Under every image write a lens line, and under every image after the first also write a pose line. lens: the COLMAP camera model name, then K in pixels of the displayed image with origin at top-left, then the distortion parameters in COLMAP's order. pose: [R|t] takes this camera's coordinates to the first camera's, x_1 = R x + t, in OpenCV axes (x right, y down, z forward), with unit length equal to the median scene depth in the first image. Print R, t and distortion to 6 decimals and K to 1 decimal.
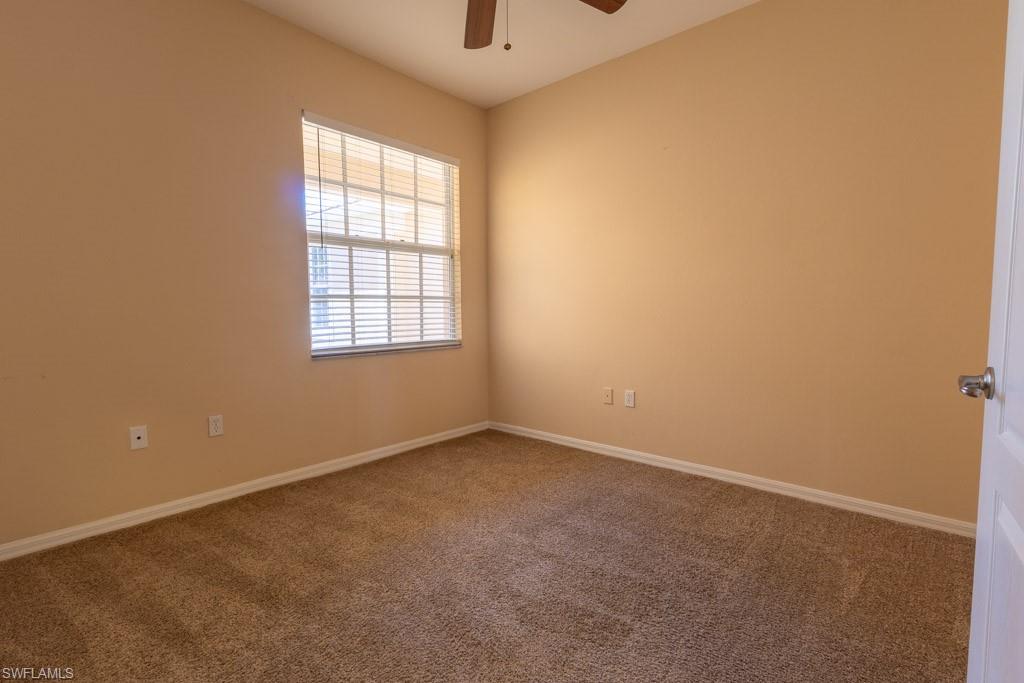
lens RADIAL K [[472.8, 0, 501.9], [0, 472.8, 343.6], [0, 0, 1]] dist [0.008160, 0.000547]
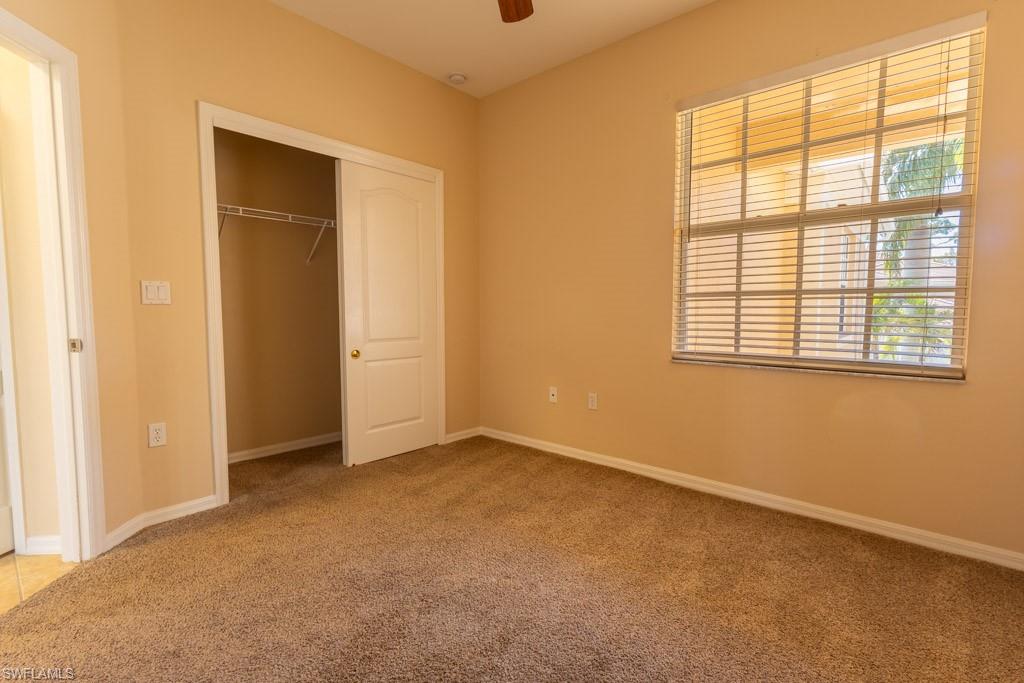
lens RADIAL K [[472.8, 0, 502.1], [0, 472.8, 340.5], [0, 0, 1]] dist [0.008160, 0.000547]
pose [[0.008048, 0.073253, -0.997281, 0.527183], [-0.071758, 0.994784, 0.072490, -0.050873], [0.997390, 0.070979, 0.013262, 0.611335]]
